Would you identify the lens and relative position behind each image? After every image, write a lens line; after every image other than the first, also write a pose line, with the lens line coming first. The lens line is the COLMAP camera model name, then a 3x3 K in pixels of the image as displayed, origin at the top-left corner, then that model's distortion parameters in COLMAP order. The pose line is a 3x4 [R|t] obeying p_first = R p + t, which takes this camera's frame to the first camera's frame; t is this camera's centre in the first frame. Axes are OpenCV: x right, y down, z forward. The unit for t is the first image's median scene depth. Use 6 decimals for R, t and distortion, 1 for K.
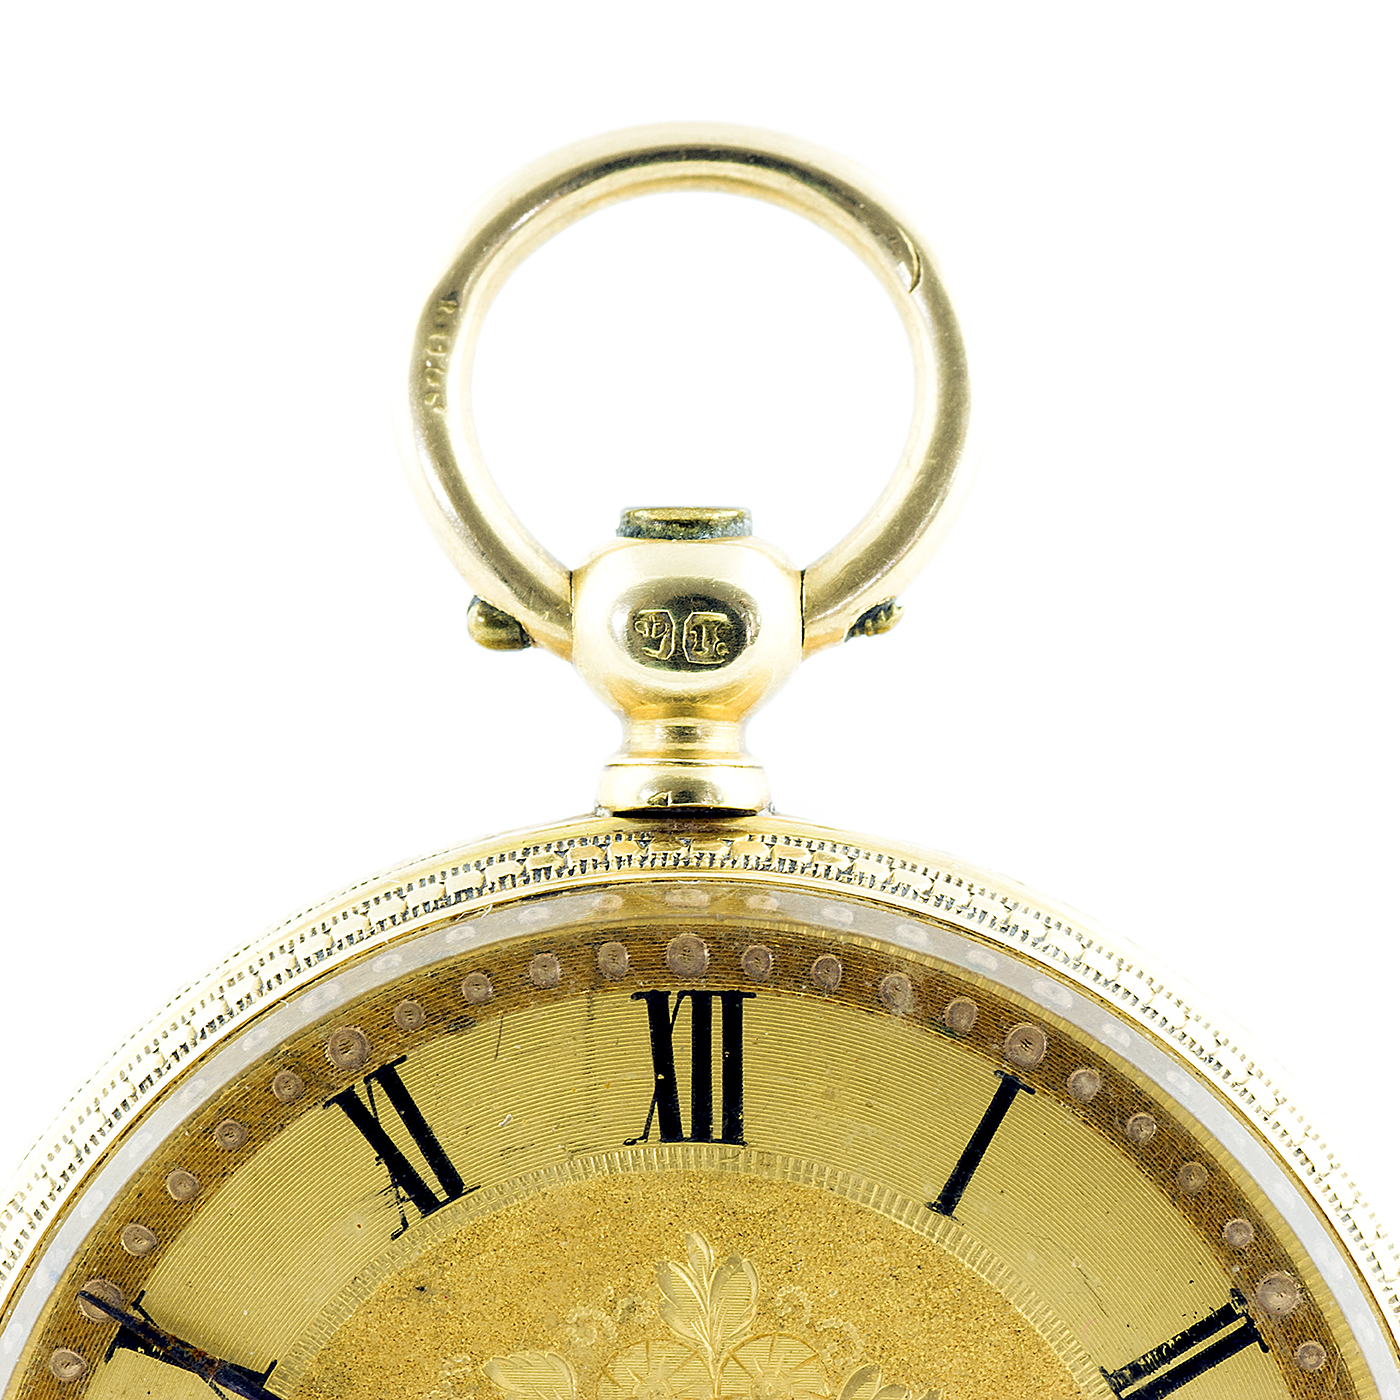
lens RADIAL K [[4906.7, 0, 651.4], [0, 4906.7, 722.0], [0, 0, 1]] dist [0.074620, 0.000000]
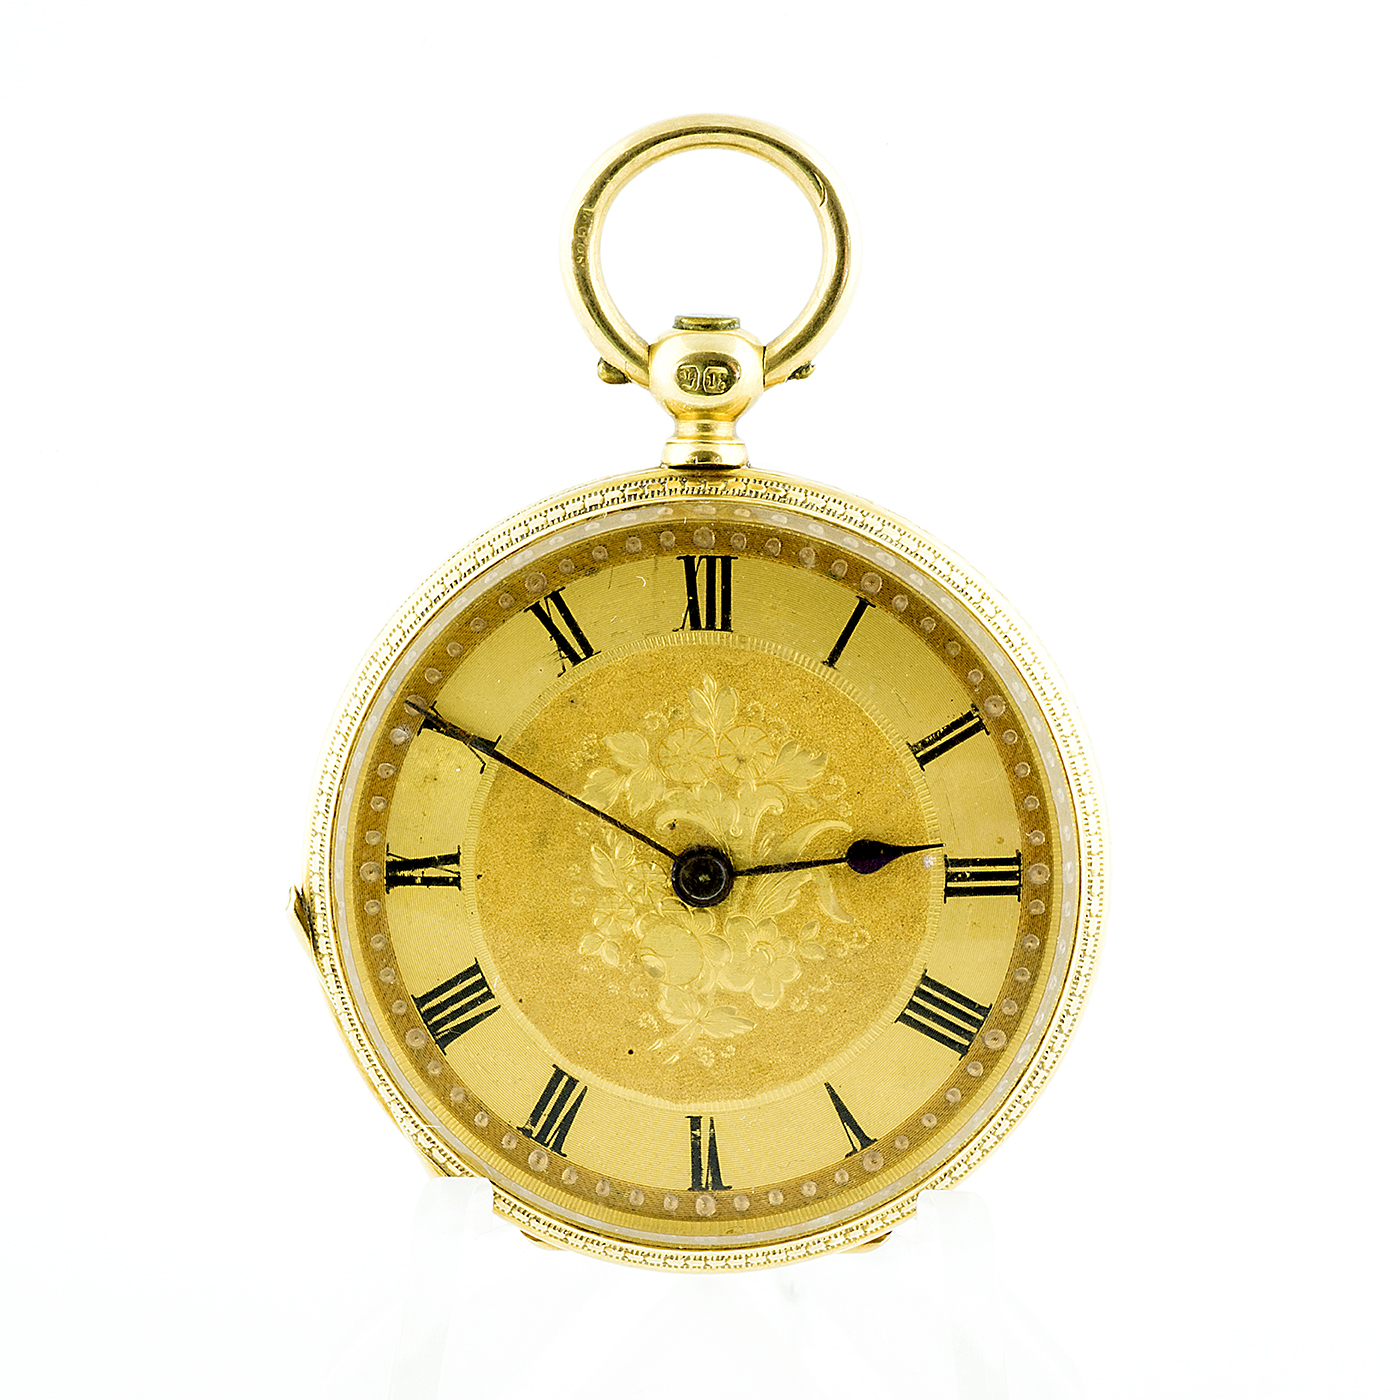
lens RADIAL K [[4906.7, 0, 697.2], [0, 4906.7, 698.2], [0, 0, 1]] dist [0.074620, 0.000000]
pose [[0.999278, 0.007708, -0.037211, 0.080087], [-0.005131, 0.997613, 0.068868, -0.025767], [0.037653, -0.068627, 0.996932, -1.018191]]
